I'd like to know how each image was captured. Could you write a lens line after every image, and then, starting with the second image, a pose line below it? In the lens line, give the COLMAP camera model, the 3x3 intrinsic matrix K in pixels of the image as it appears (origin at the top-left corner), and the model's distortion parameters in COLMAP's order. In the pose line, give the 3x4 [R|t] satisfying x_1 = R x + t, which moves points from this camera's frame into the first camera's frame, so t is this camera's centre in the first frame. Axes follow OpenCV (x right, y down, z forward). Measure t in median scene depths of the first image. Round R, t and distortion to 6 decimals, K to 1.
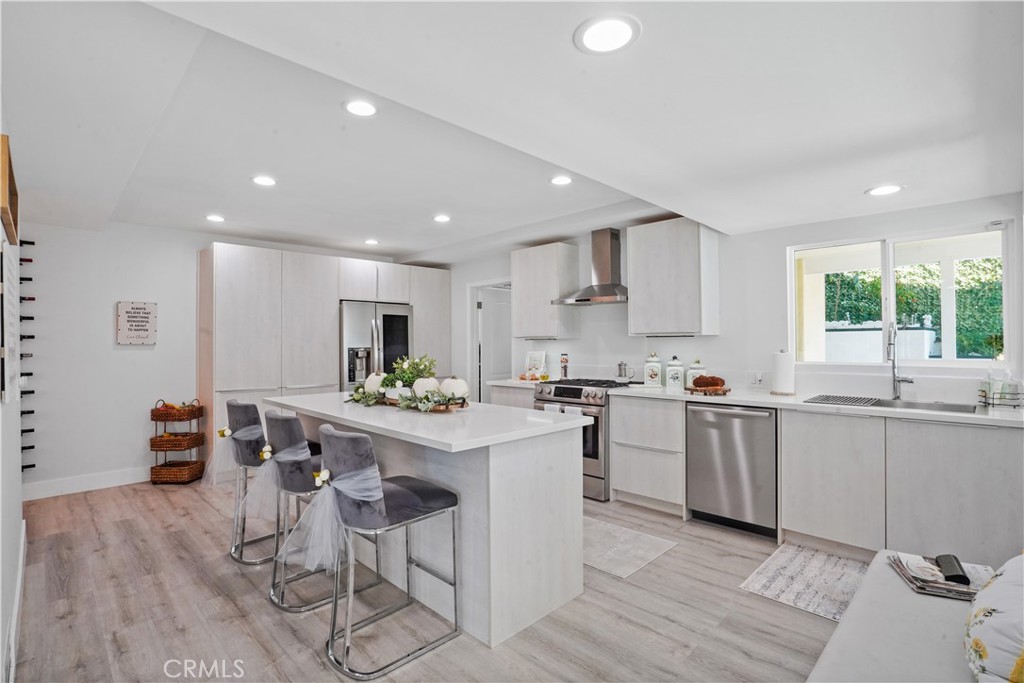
lens RADIAL K [[488.3, 0, 507.4], [0, 488.3, 343.8], [0, 0, 1]] dist [-0.065116, 0.019557]
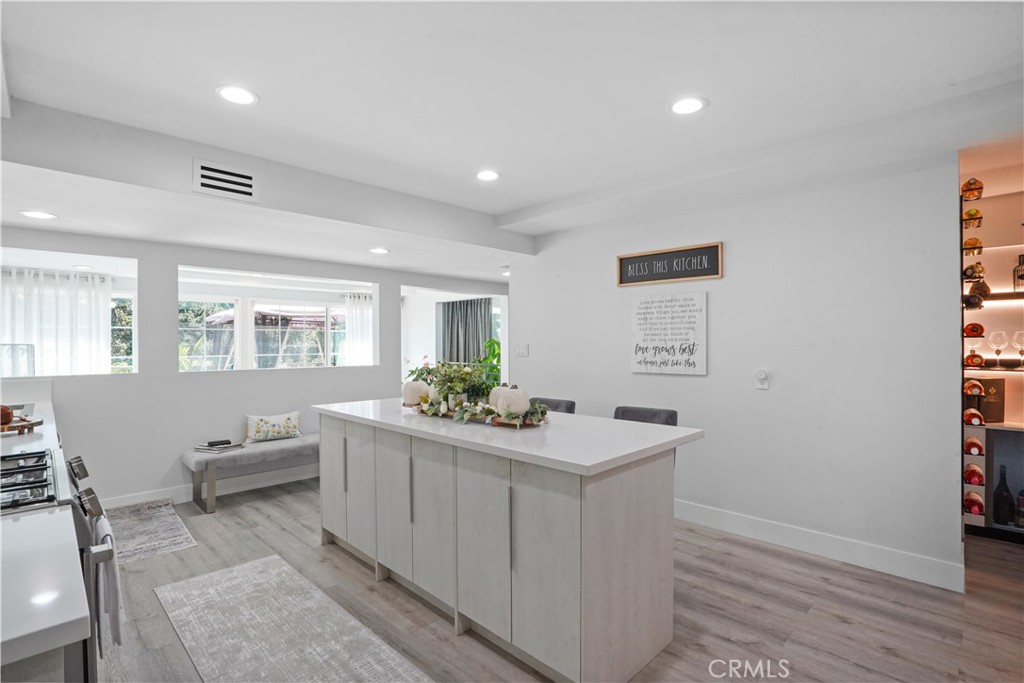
lens RADIAL K [[481.4, 0, 495.4], [0, 481.4, 346.7], [0, 0, 1]] dist [-0.003964, -0.000080]
pose [[-0.999912, 0.011298, 0.006946, -0.283538], [0.011405, 0.999813, 0.015635, -0.018166], [-0.006768, 0.015713, -0.999854, 2.013866]]
